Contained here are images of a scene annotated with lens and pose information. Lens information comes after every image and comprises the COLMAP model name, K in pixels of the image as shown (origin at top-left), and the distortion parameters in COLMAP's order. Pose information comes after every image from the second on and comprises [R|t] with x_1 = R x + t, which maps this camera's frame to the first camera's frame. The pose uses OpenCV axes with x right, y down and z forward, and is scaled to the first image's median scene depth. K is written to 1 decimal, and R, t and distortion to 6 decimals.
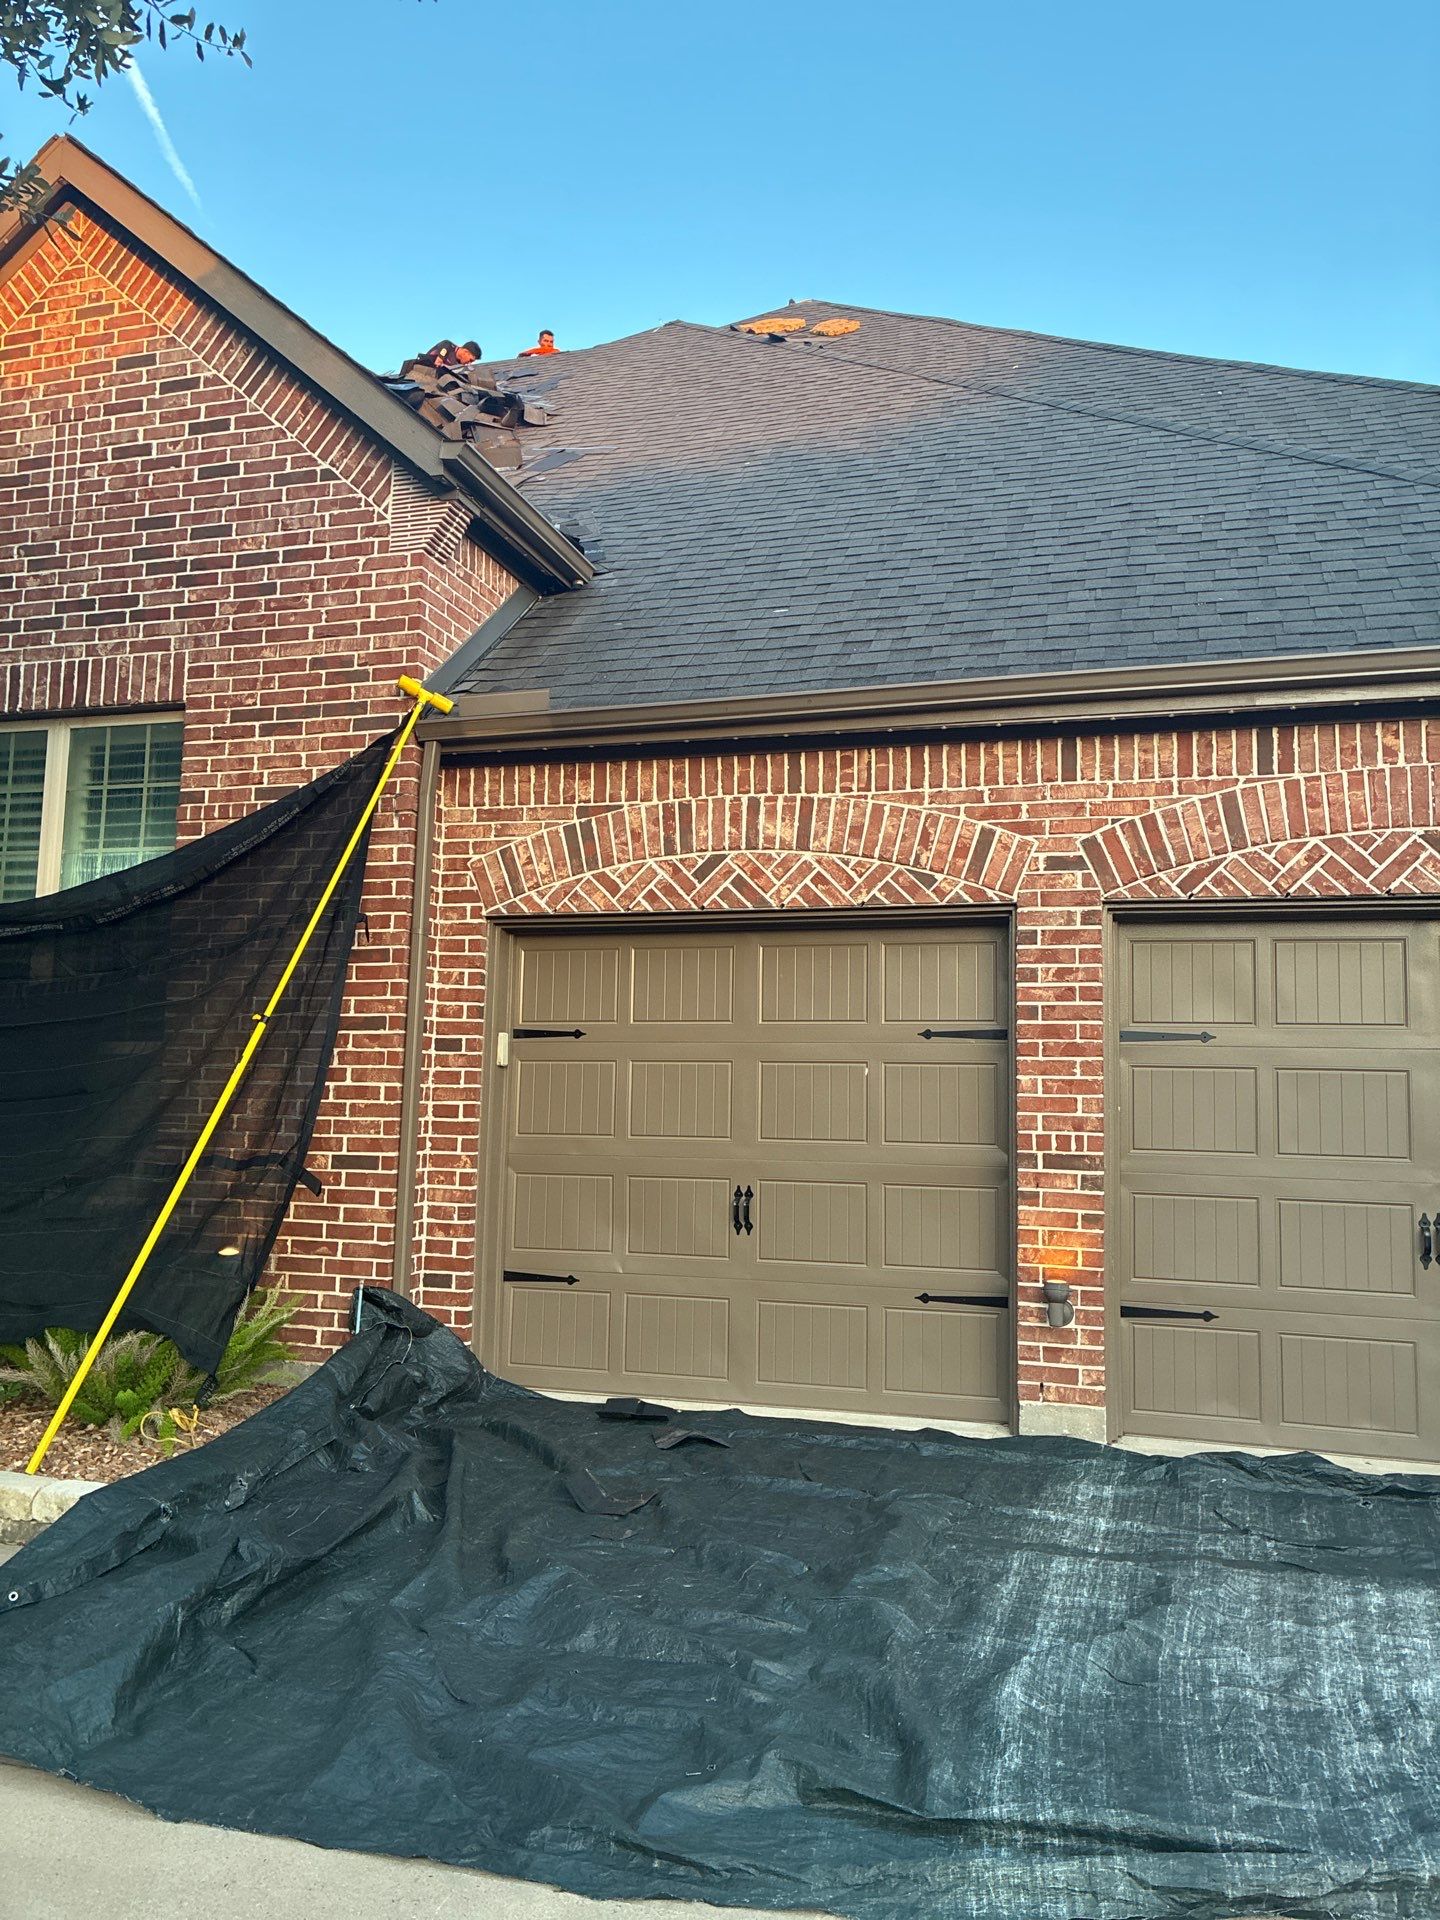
lens RADIAL K [[1425.6, 0, 720.0], [0, 1425.6, 960.0], [0, 0, 1]] dist [0.033282, -0.010367]
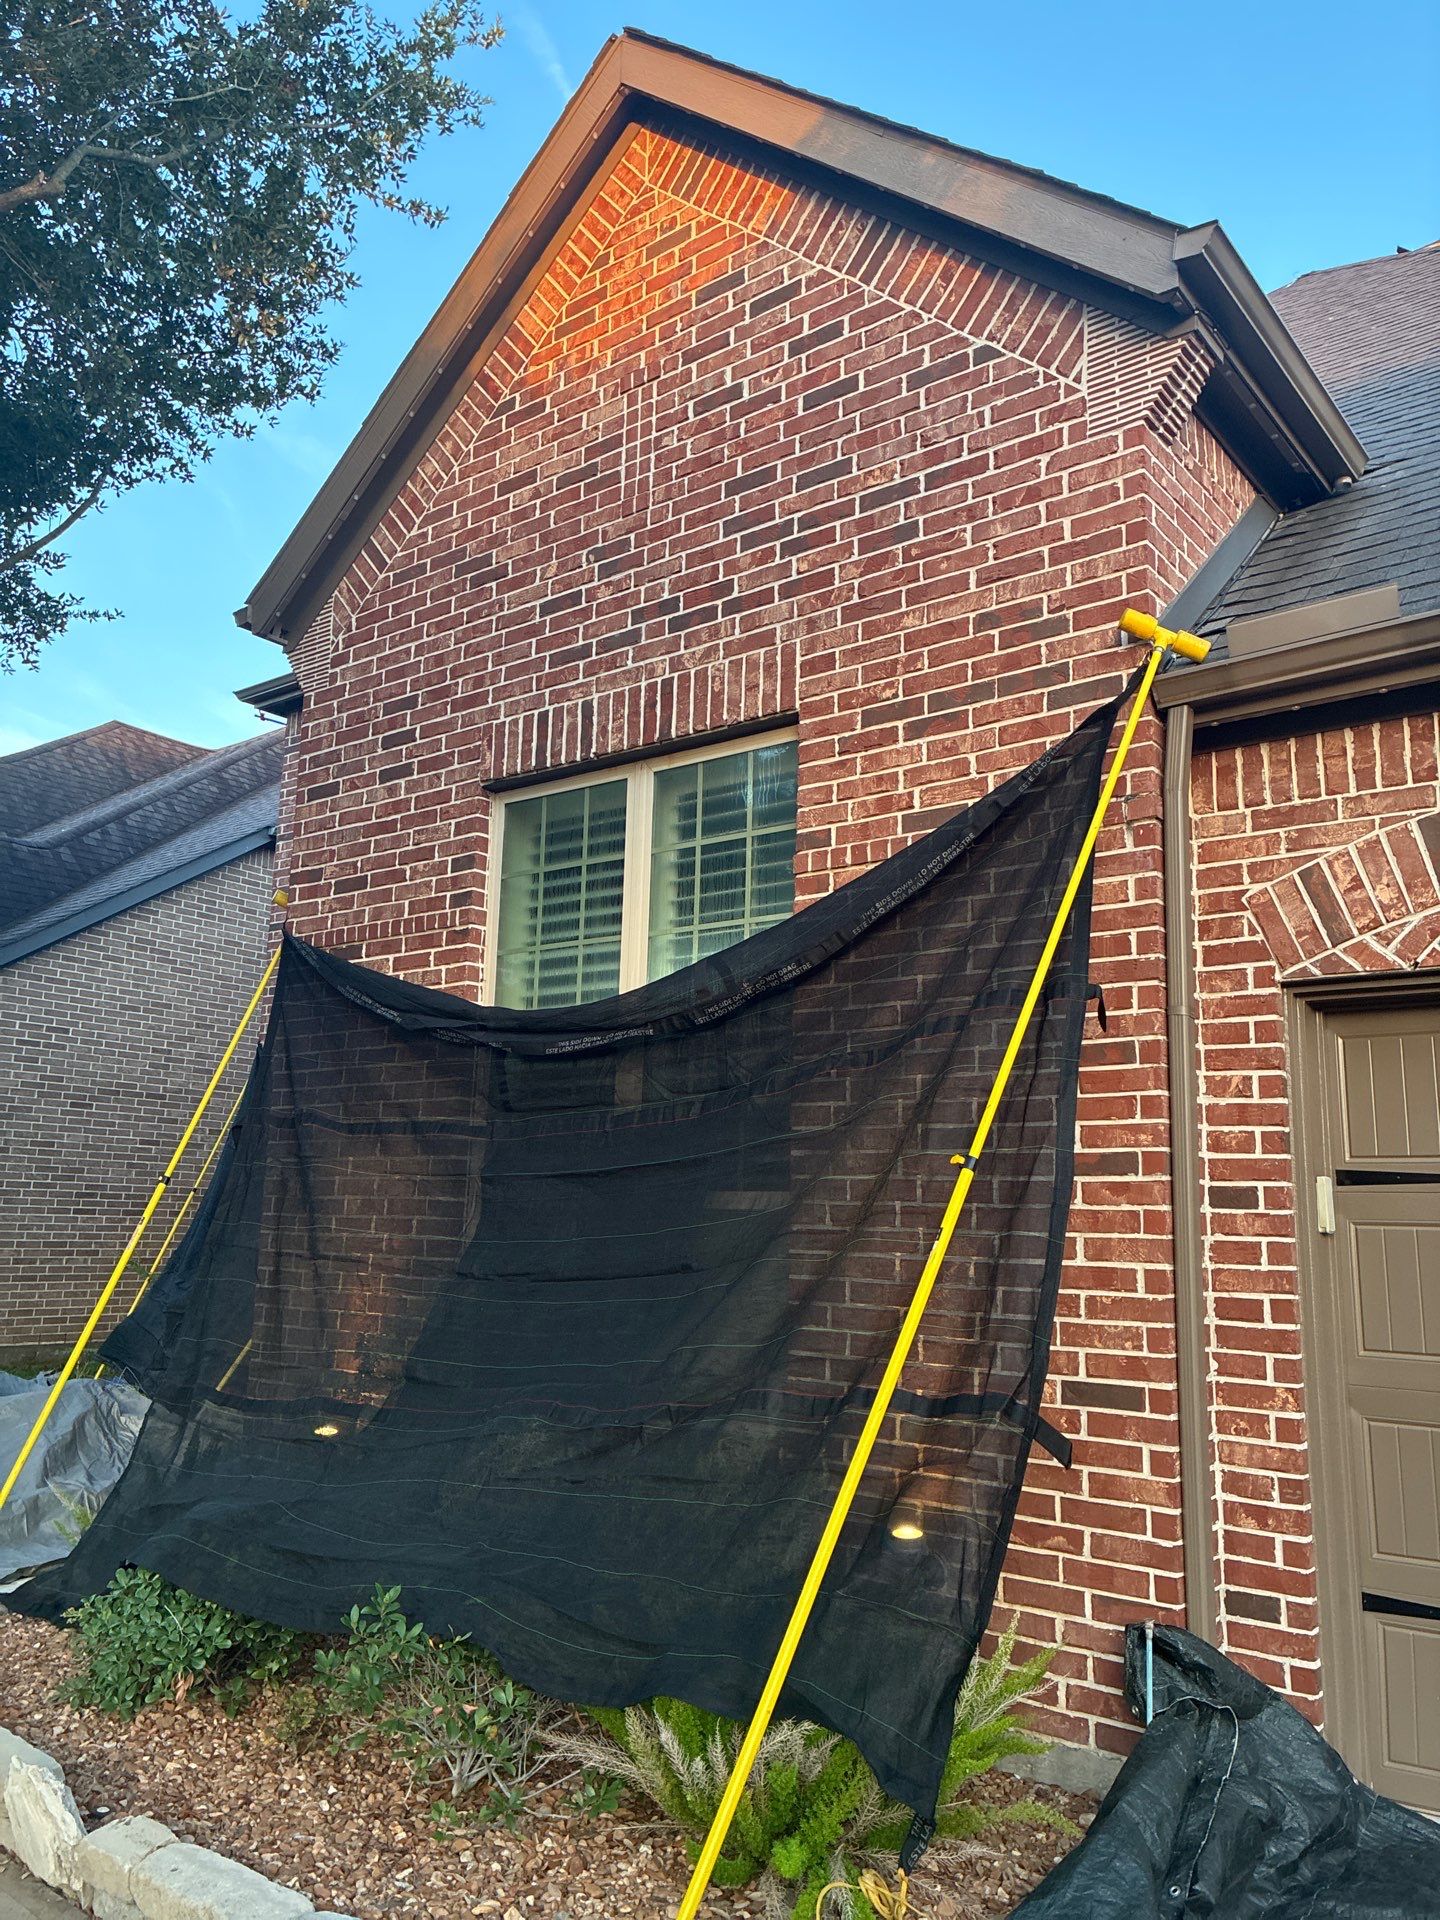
lens RADIAL K [[1425.6, 0, 720.0], [0, 1425.6, 960.0], [0, 0, 1]] dist [0.033282, -0.010367]
pose [[0.929251, -0.064723, -0.363735, -0.163417], [0.035124, 0.995552, -0.087418, 0.004594], [0.367776, 0.068457, 0.927391, 0.344543]]
